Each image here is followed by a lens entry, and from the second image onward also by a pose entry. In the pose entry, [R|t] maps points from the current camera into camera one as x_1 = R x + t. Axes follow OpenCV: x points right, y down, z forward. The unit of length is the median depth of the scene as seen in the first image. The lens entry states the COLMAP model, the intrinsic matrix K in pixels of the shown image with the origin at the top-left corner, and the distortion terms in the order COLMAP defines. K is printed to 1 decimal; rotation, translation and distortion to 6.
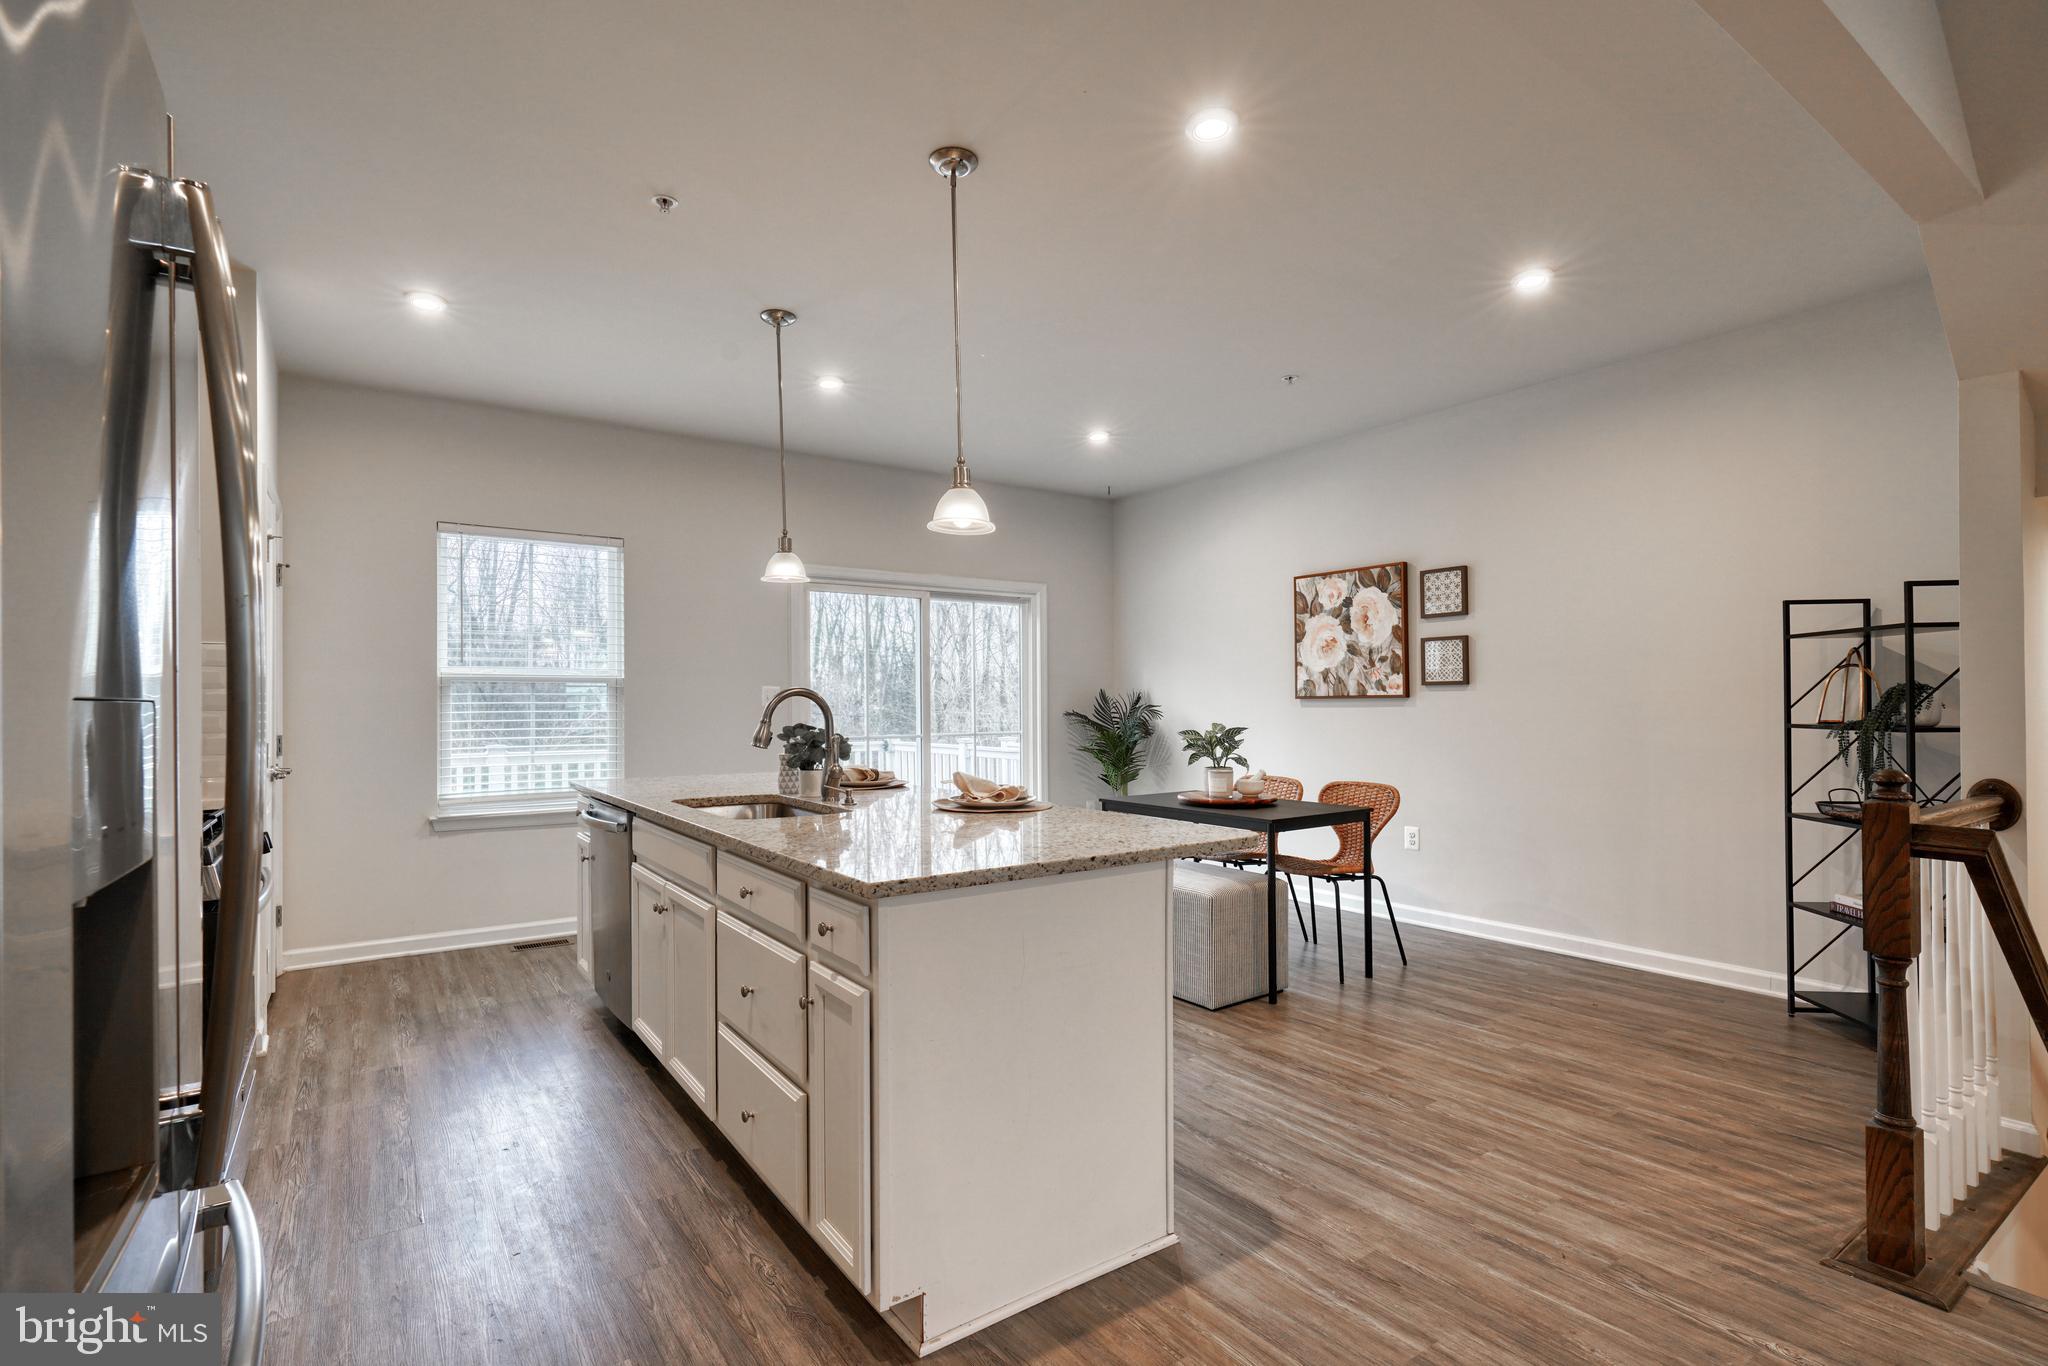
lens RADIAL K [[971.3, 0, 1022.4], [0, 971.3, 688.7], [0, 0, 1]] dist [-0.011073, -0.000100]
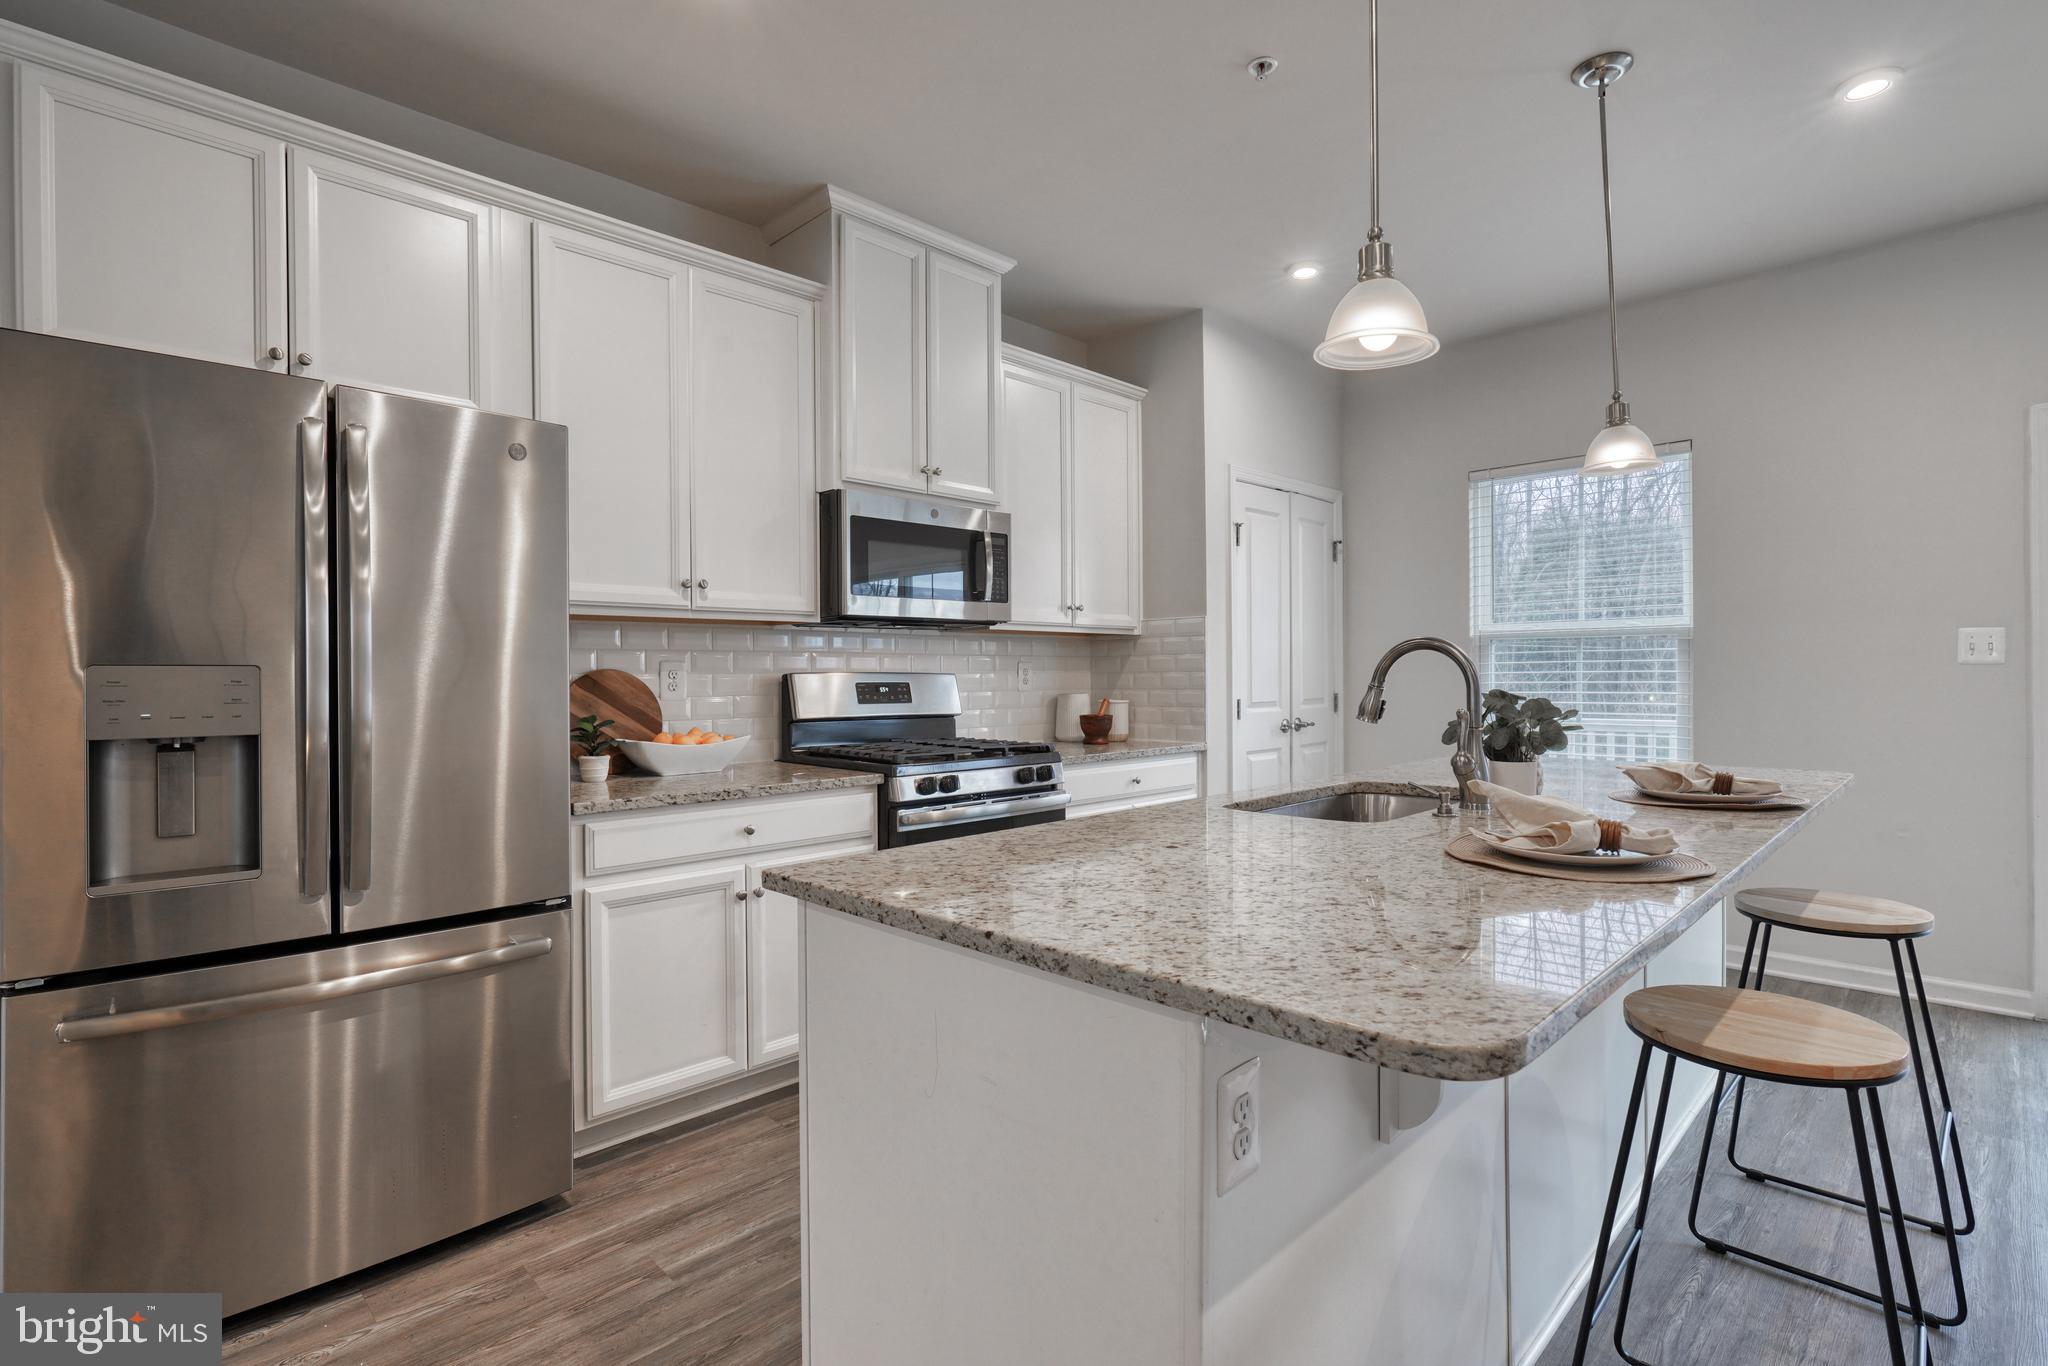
lens RADIAL K [[971.3, 0, 1022.4], [0, 971.3, 688.7], [0, 0, 1]] dist [-0.011073, -0.000100]
pose [[0.163775, 0.016979, -0.986352, 0.269994], [0.022418, 0.999530, 0.020929, 0.009991], [0.986243, -0.025539, 0.163318, 0.404455]]
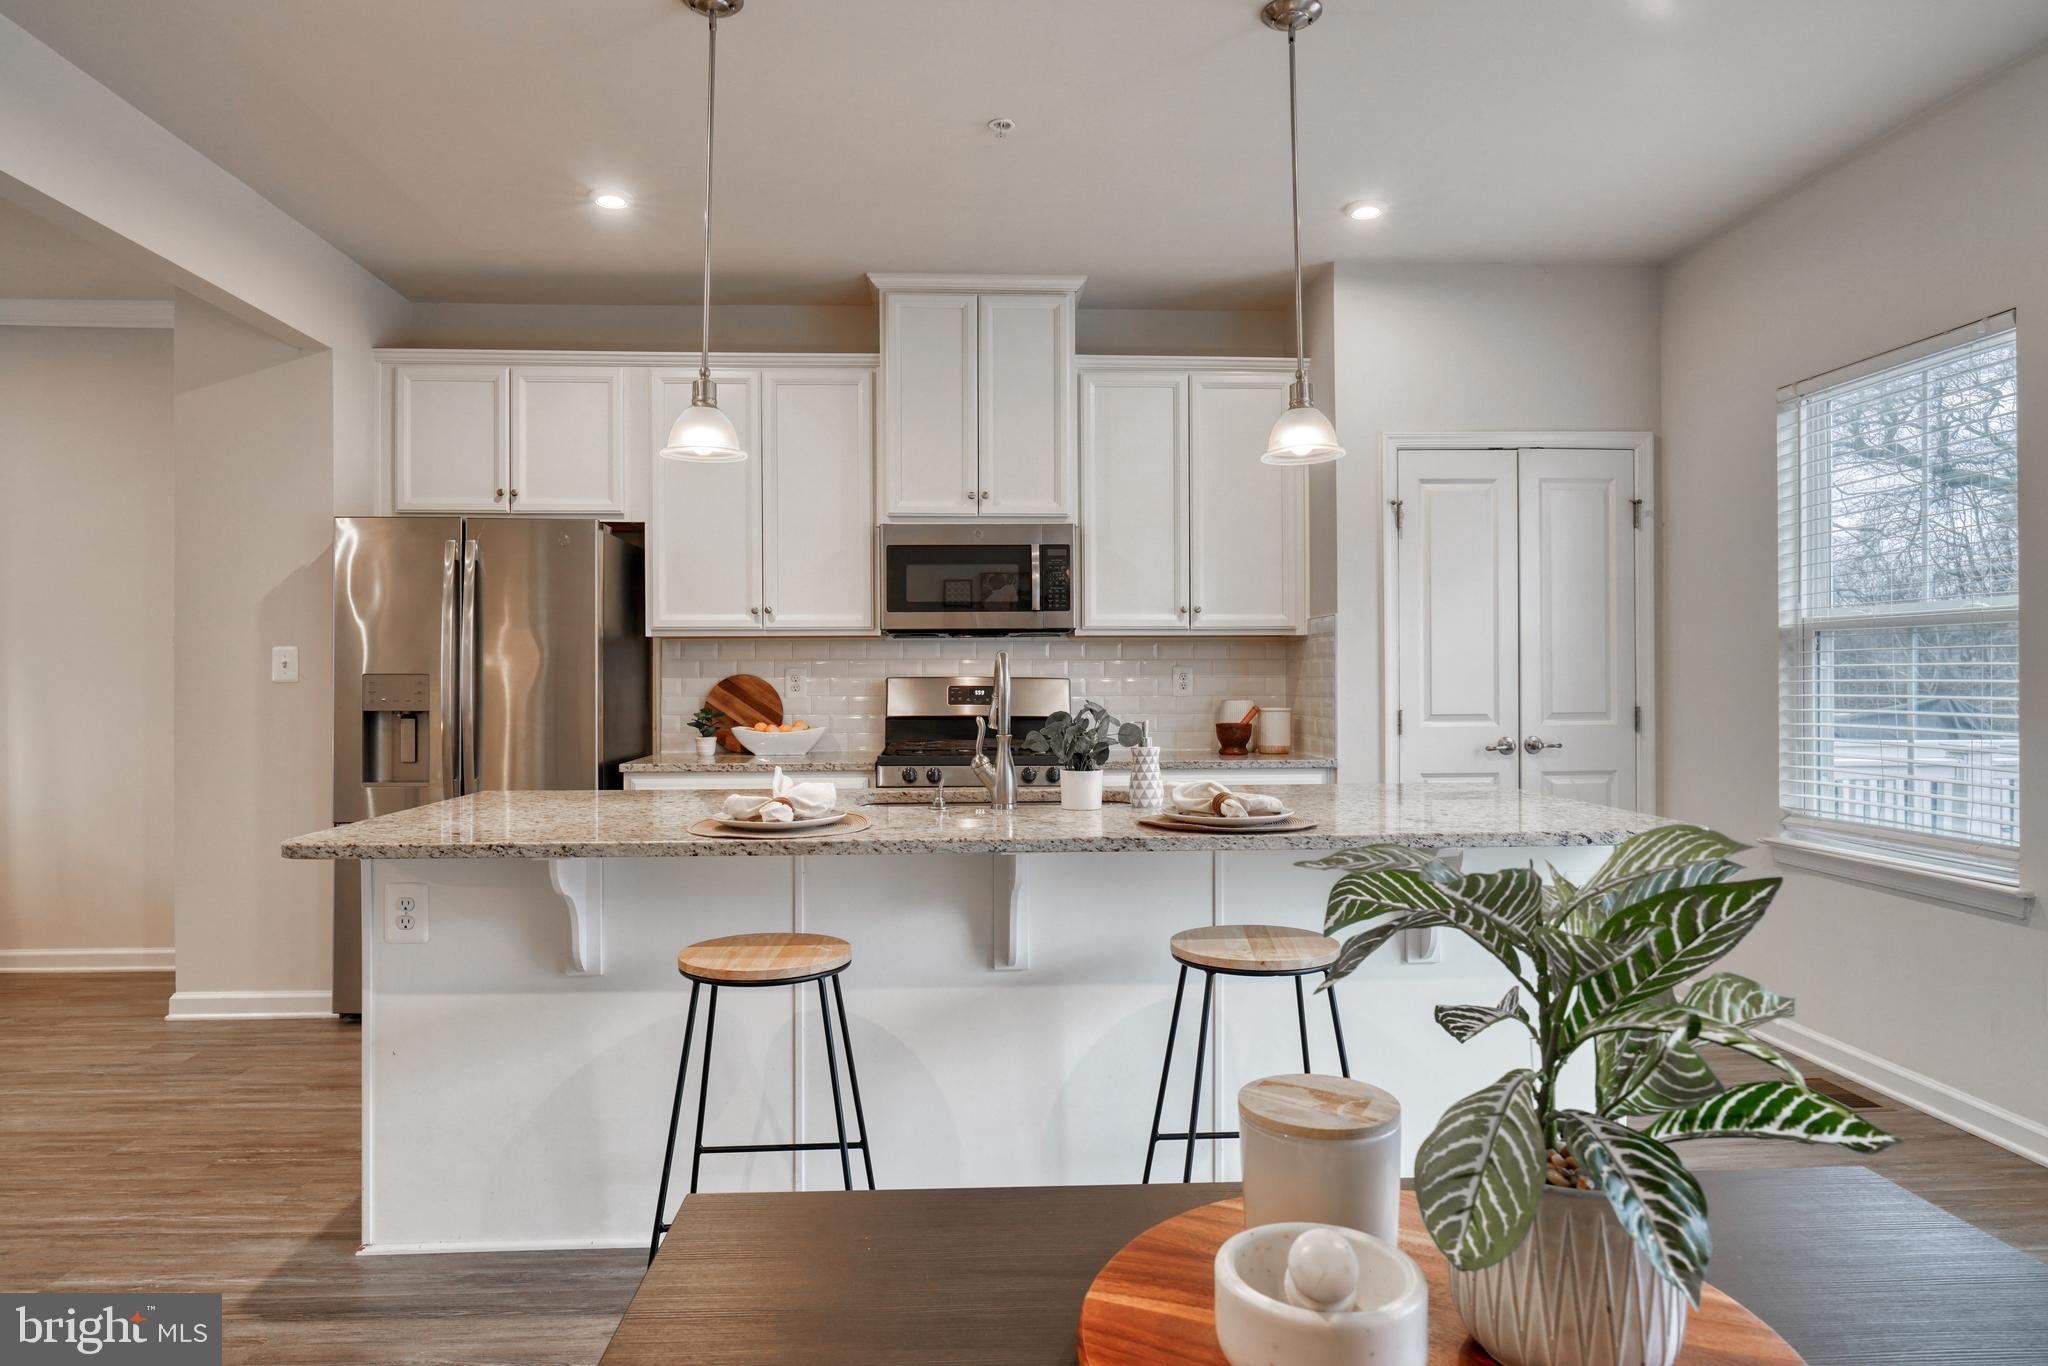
lens RADIAL K [[1199.5, 0, 1022.4], [0, 1199.5, 672.8], [0, 0, 1]] dist [0.002571, 0.000526]
pose [[-0.534042, 0.002255, -0.845455, 0.354939], [0.019137, 0.999772, -0.009422, 0.017073], [0.845241, -0.021211, -0.533964, 0.970702]]
